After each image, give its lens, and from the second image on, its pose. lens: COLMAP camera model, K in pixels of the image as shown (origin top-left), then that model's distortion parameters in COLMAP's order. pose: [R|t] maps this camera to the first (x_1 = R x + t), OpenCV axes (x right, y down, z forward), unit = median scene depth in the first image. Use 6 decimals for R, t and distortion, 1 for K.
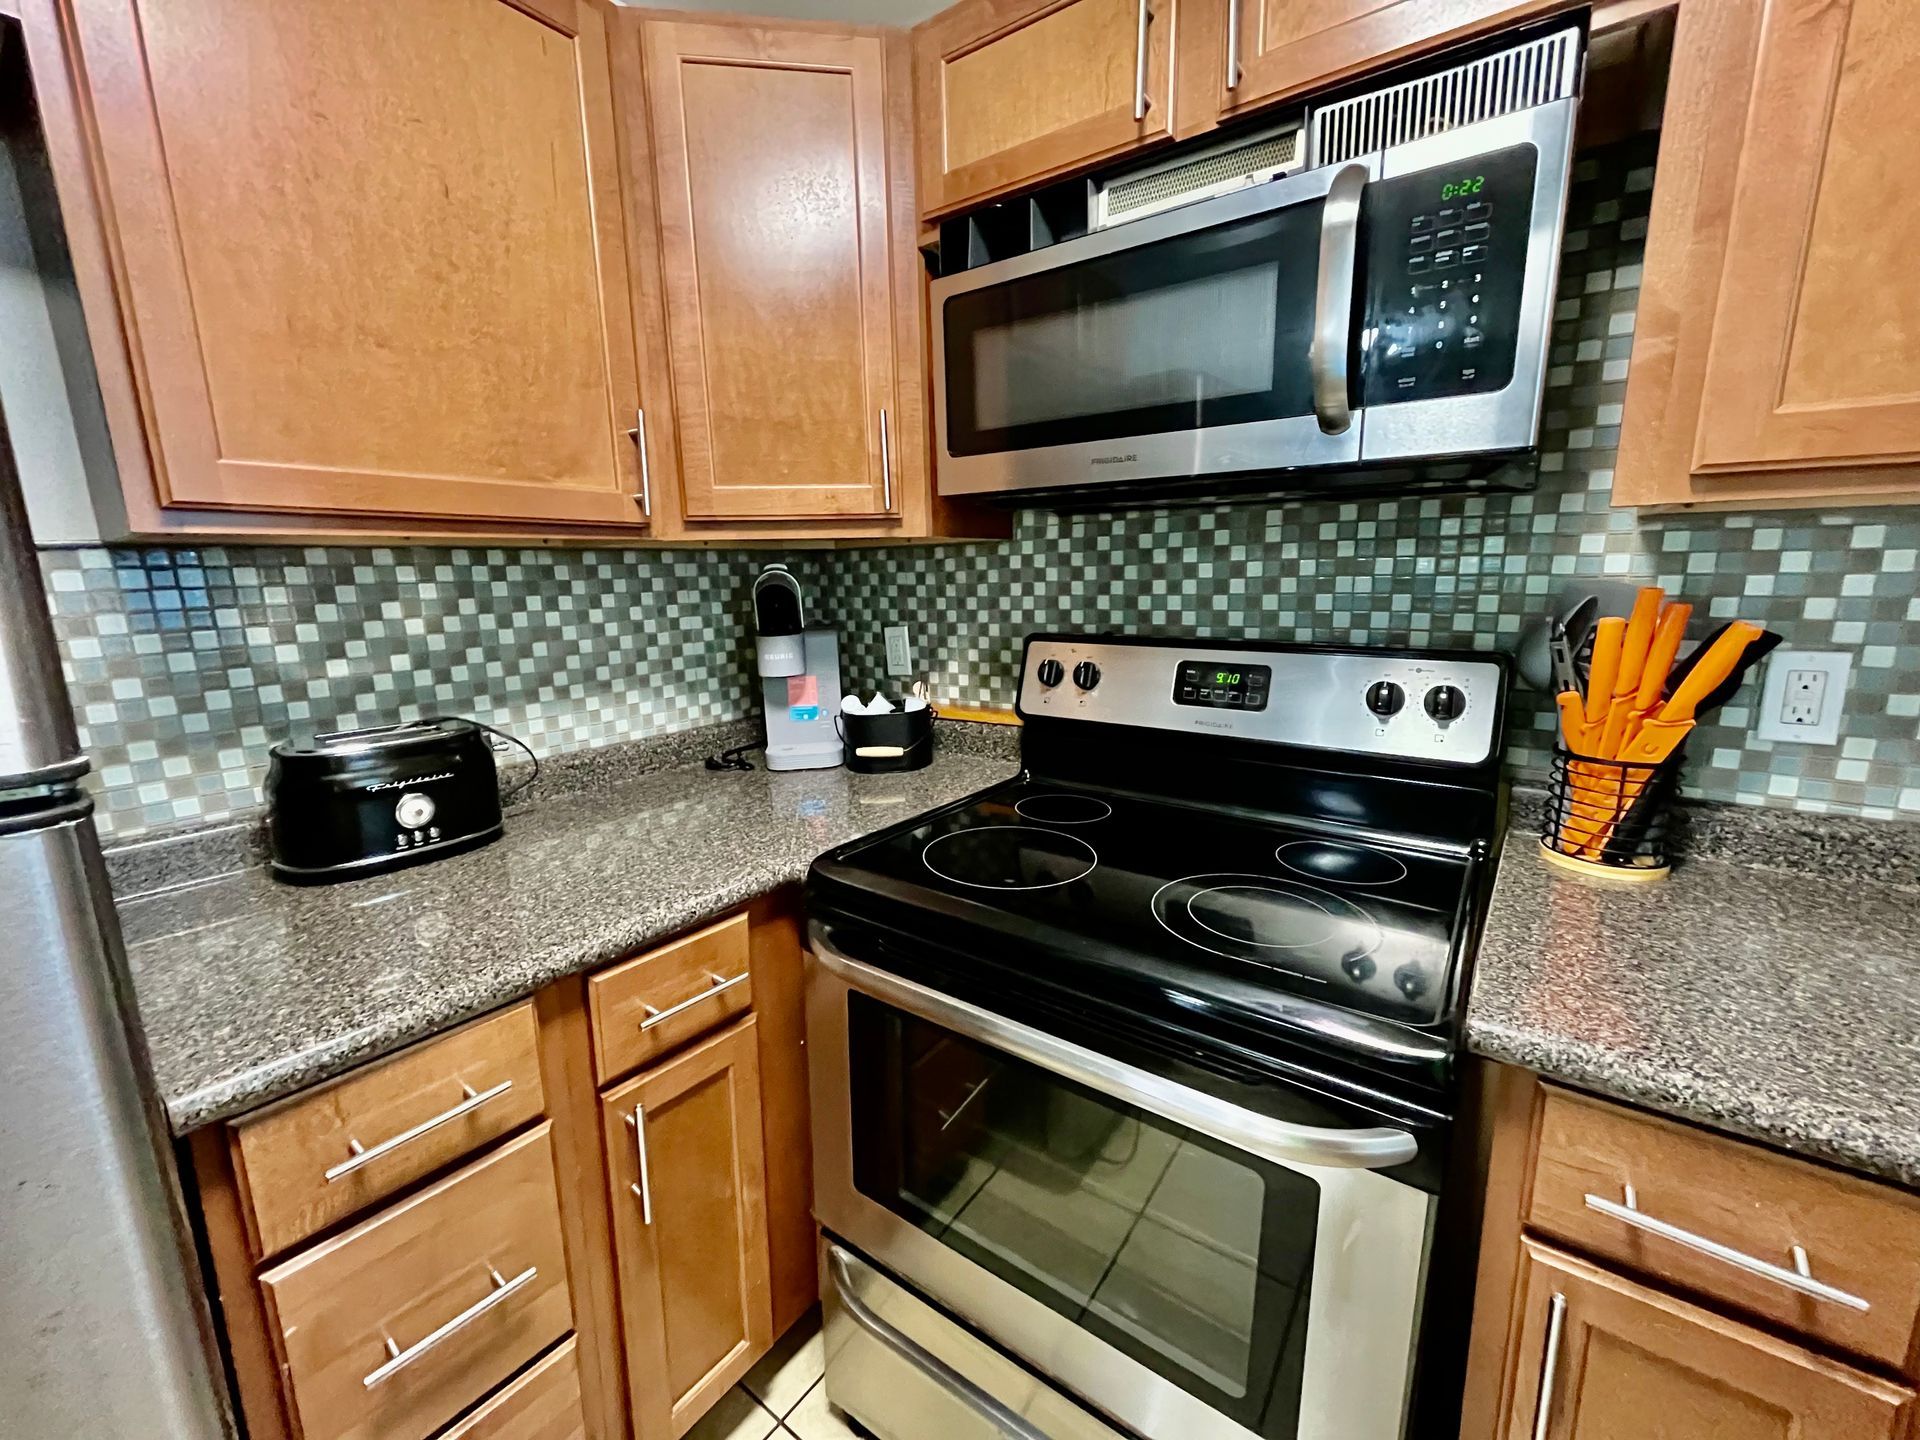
lens RADIAL K [[776.0, 0, 960.0], [0, 776.0, 720.0], [0, 0, 1]] dist [0.006526, -0.001717]
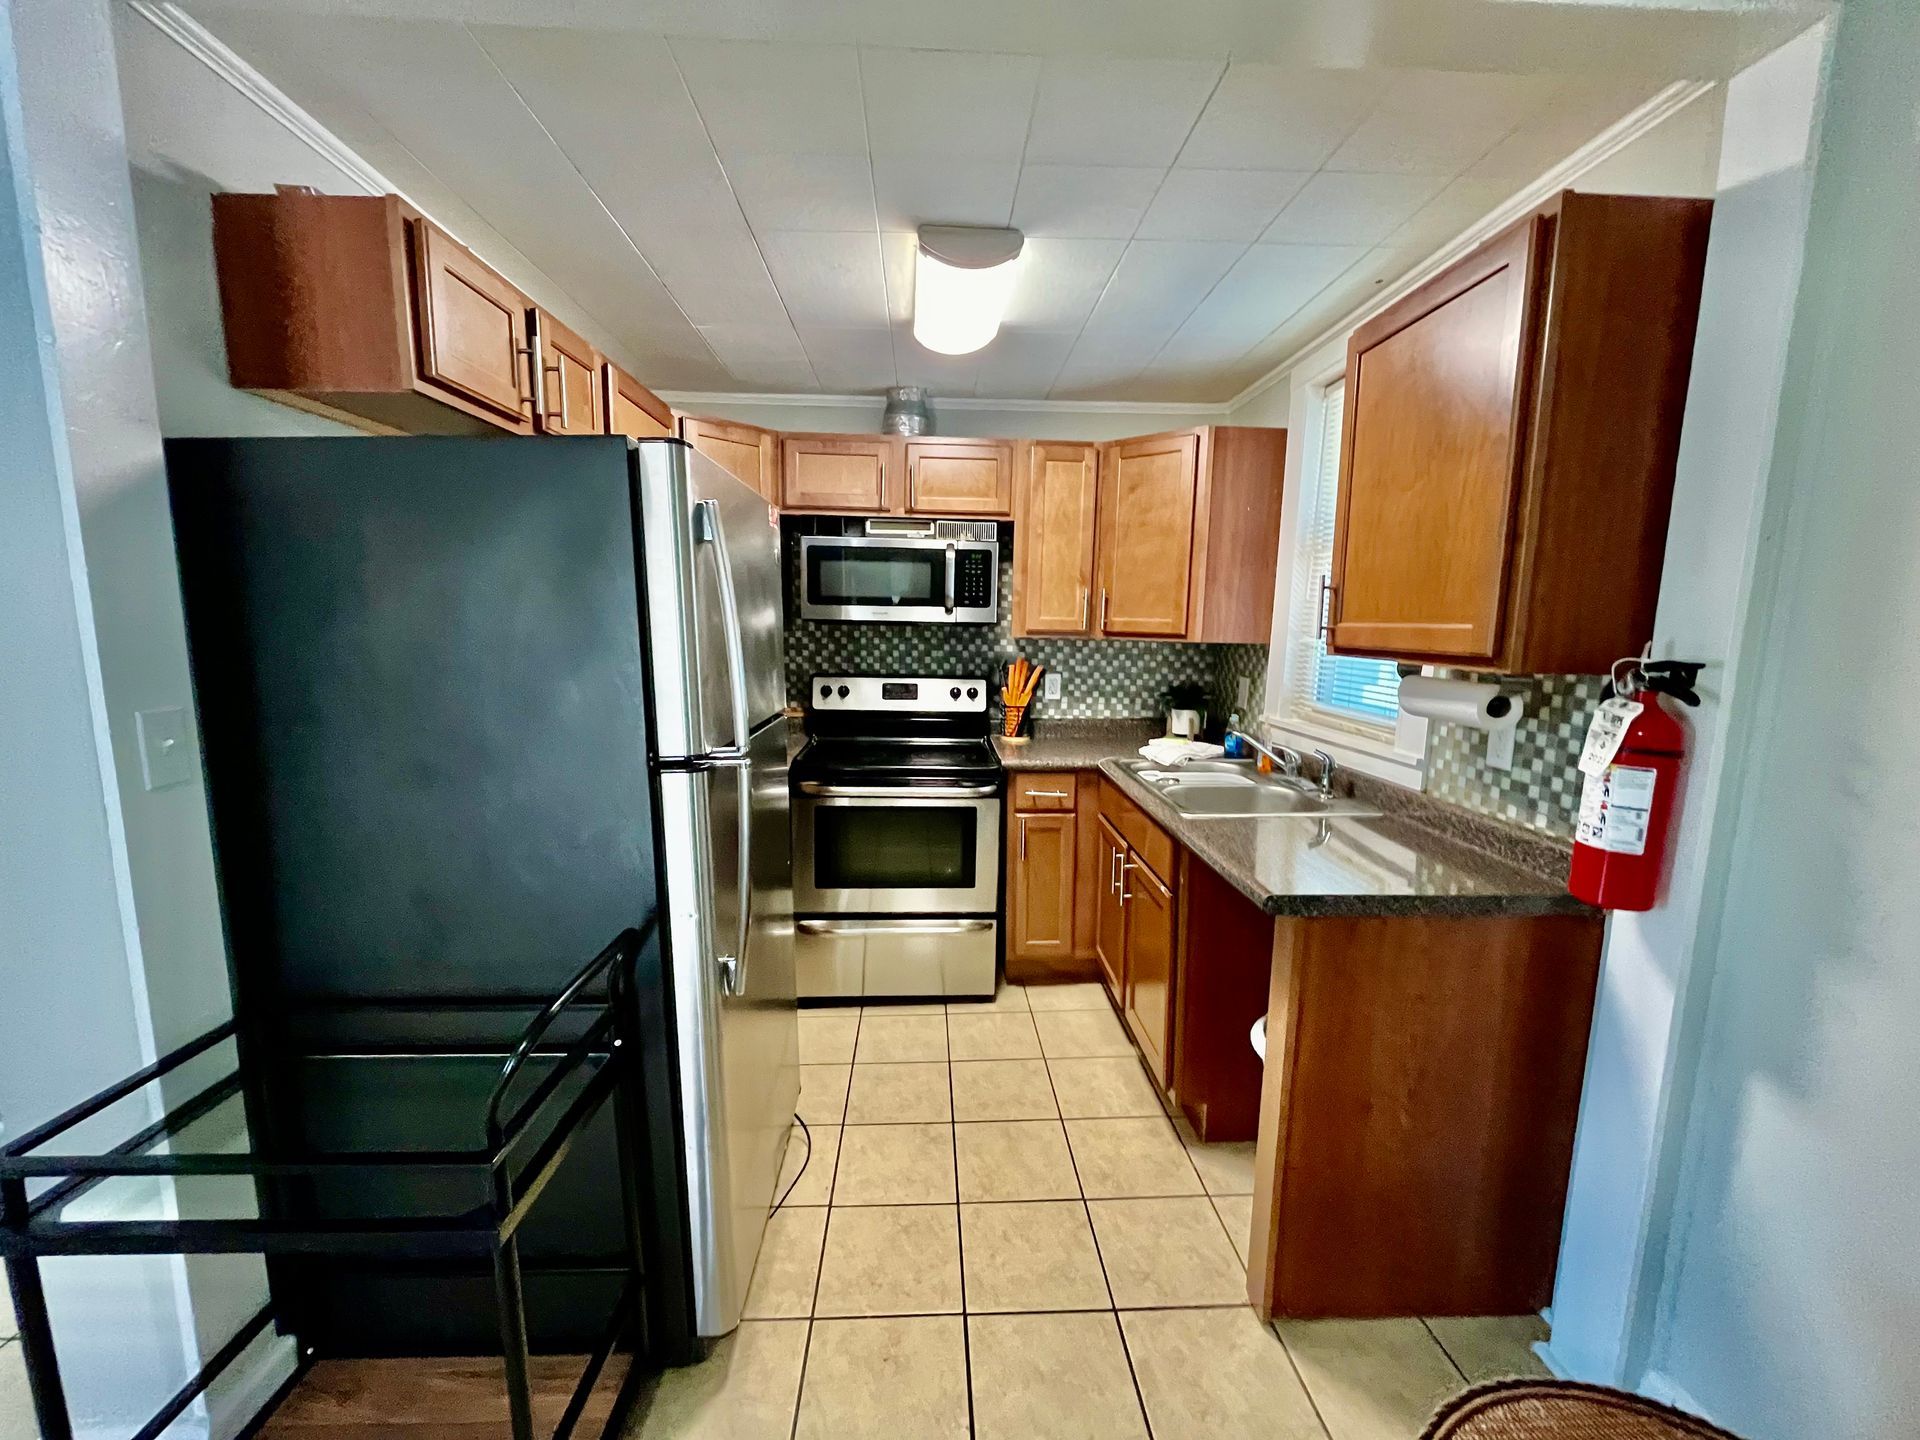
lens RADIAL K [[776.0, 0, 960.0], [0, 776.0, 720.0], [0, 0, 1]] dist [0.006526, -0.001717]
pose [[0.778365, -0.054903, 0.625406, -1.326471], [0.090369, 0.995593, -0.025070, 0.155137], [-0.621274, 0.076032, 0.779896, -1.339949]]
